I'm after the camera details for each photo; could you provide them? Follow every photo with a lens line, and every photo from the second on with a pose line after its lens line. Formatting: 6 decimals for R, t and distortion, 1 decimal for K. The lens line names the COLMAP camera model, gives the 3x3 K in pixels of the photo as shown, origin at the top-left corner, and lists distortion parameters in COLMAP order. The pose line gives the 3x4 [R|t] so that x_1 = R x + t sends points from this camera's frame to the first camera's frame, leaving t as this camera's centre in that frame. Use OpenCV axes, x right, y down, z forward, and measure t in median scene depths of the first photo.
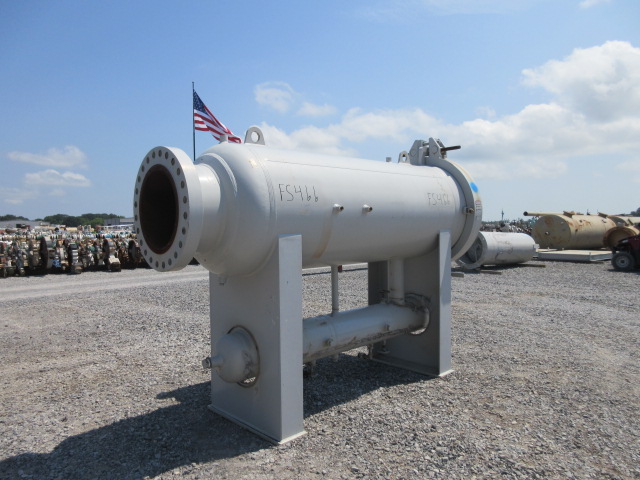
lens RADIAL K [[475.5, 0, 323.6], [0, 475.5, 237.4], [0, 0, 1]] dist [-0.004419, 0.007319]
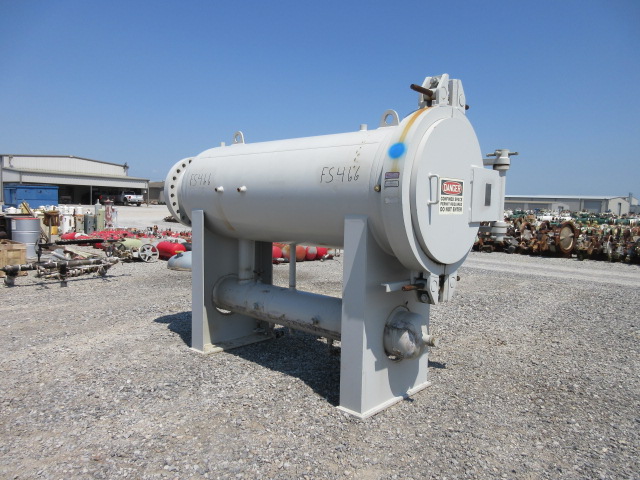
lens RADIAL K [[475.5, 0, 319.8], [0, 475.5, 239.6], [0, 0, 1]] dist [-0.004419, 0.007319]
pose [[0.057837, 0.084088, -0.994778, 1.062914], [-0.055866, 0.995158, 0.080872, -0.038975], [0.996762, 0.050897, 0.062255, 0.988938]]
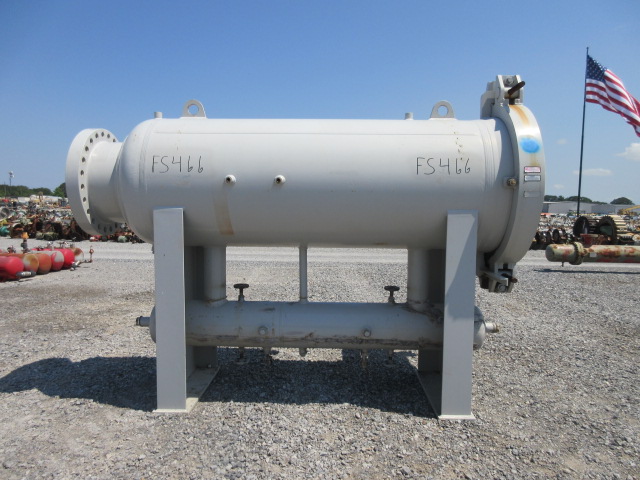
lens RADIAL K [[475.5, 0, 322.7], [0, 475.5, 238.2], [0, 0, 1]] dist [-0.004419, 0.007319]
pose [[0.702394, 0.068384, -0.708496, 0.657095], [-0.041048, 0.997609, 0.055595, -0.007173], [0.710604, -0.009968, 0.703522, 0.413799]]
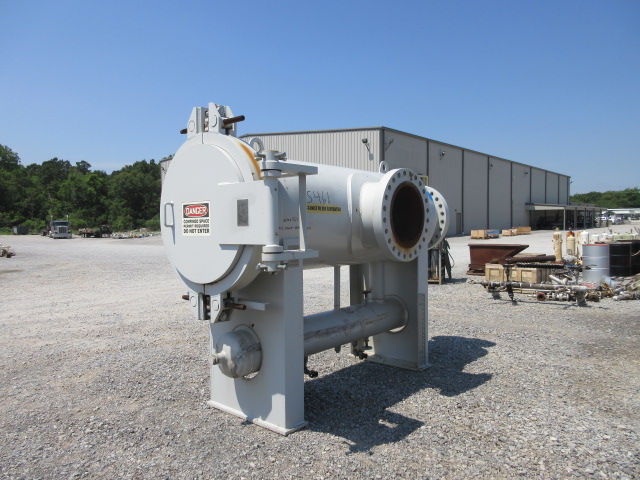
lens RADIAL K [[475.5, 0, 321.0], [0, 475.5, 242.3], [0, 0, 1]] dist [-0.004419, 0.007319]
pose [[-0.995297, 0.021536, -0.094450, 0.184011], [0.015575, 0.997866, 0.063406, -0.065894], [0.095614, 0.061636, -0.993508, 2.055828]]
